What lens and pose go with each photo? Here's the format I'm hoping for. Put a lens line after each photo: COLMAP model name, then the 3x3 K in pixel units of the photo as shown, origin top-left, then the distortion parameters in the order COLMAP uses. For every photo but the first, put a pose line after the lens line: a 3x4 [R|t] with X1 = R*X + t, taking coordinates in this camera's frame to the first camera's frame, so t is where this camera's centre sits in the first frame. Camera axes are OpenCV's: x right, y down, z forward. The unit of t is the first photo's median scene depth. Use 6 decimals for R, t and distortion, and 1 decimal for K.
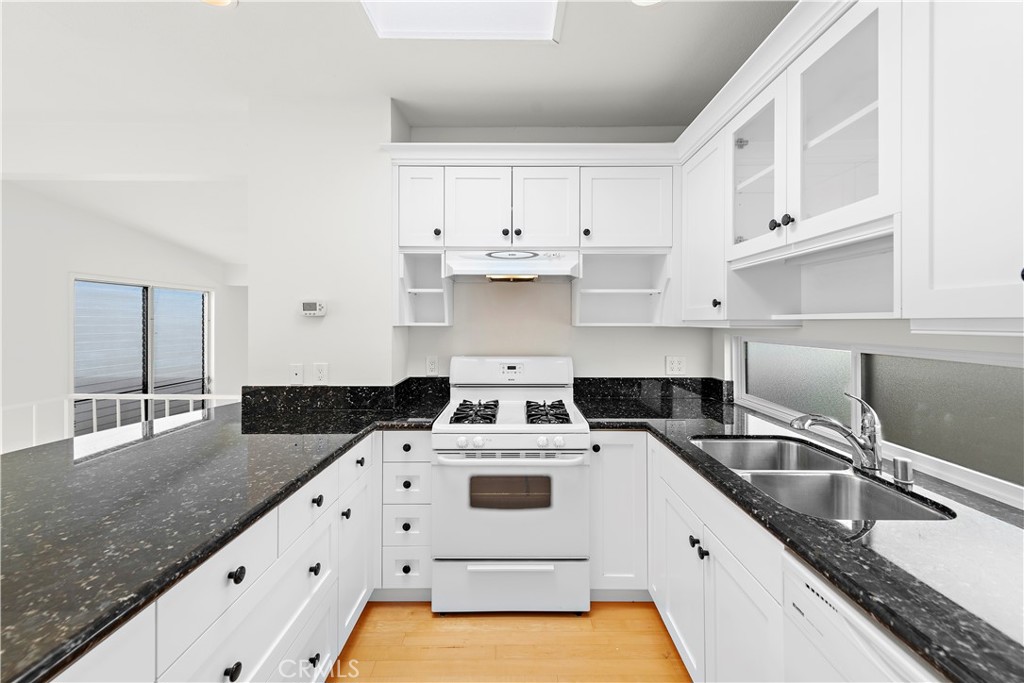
lens RADIAL K [[410.1, 0, 514.0], [0, 410.1, 322.1], [0, 0, 1]] dist [0.011315, -0.001638]
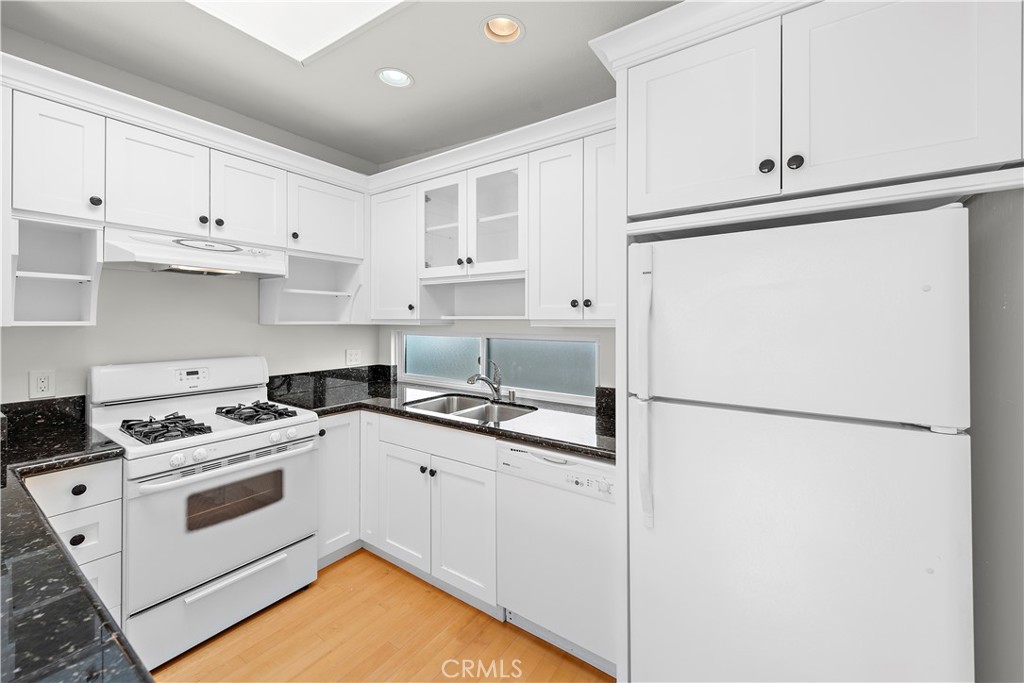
lens RADIAL K [[410.1, 0, 511.2], [0, 410.1, 319.8], [0, 0, 1]] dist [0.011315, -0.001638]
pose [[0.567568, 0.002290, 0.823323, -0.431902], [-0.001695, 0.999997, -0.001613, -0.001637], [-0.823324, -0.000480, 0.567571, -0.067375]]
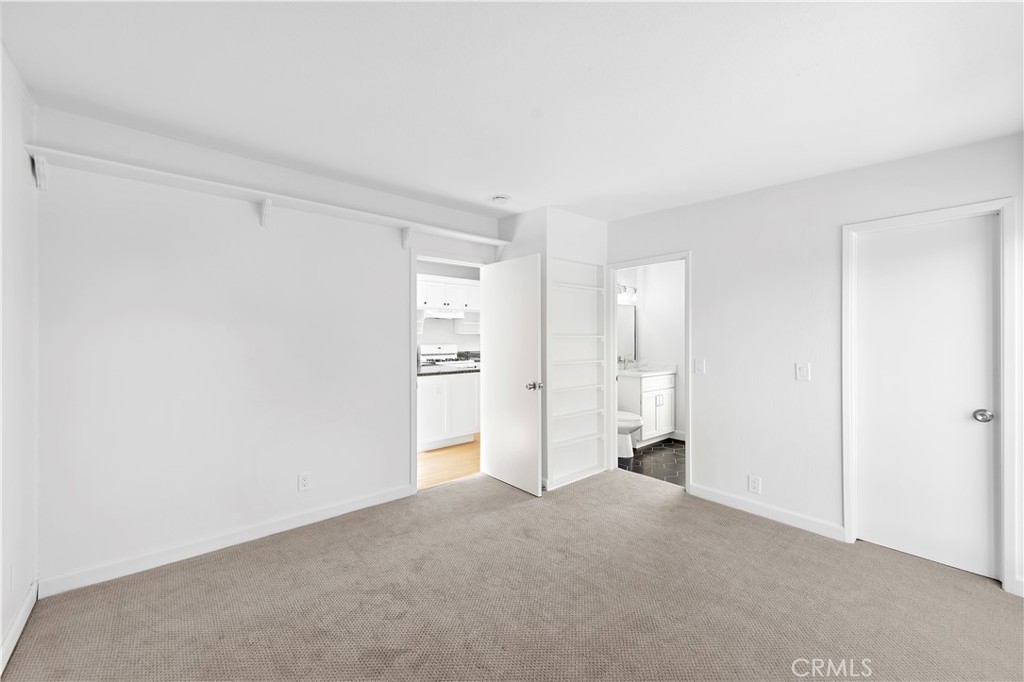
lens RADIAL K [[410.1, 0, 510.1], [0, 410.1, 338.2], [0, 0, 1]] dist [0.011315, -0.001638]
pose [[0.755819, -0.003892, 0.654769, -1.949052], [0.002251, 0.999992, 0.003345, 0.039609], [-0.654777, -0.001054, 0.755821, -1.957605]]
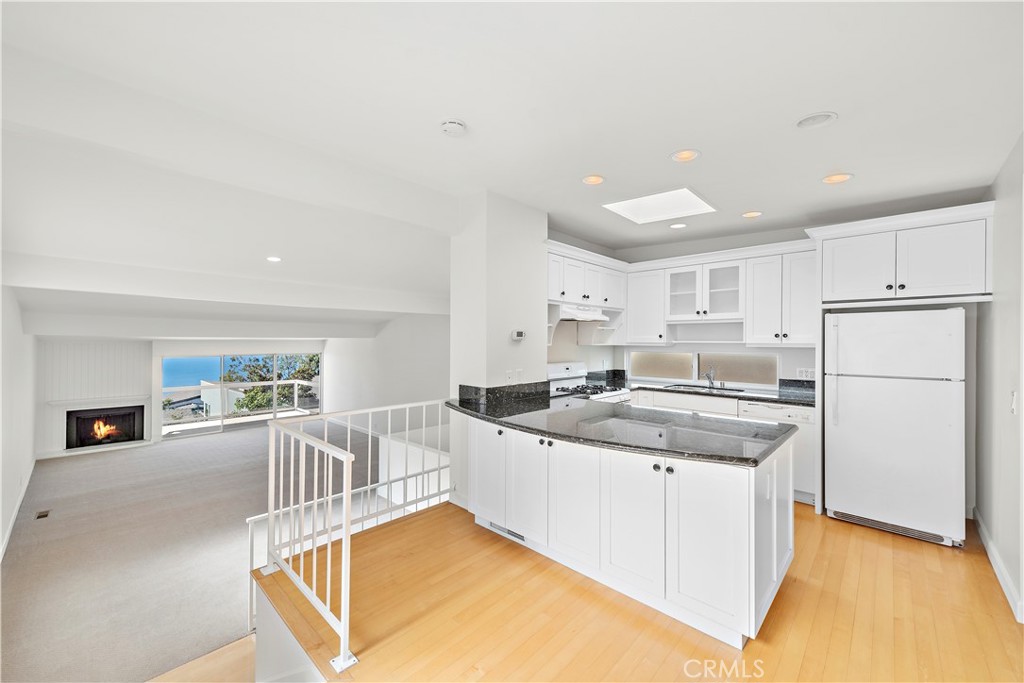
lens RADIAL K [[410.1, 0, 505.8], [0, 410.1, 341.2], [0, 0, 1]] dist [0.011315, -0.001638]
pose [[0.683616, 0.000530, 0.729842, -1.899802], [-0.002231, 0.999997, 0.001363, -0.014394], [-0.729839, -0.002560, 0.683615, -0.044827]]
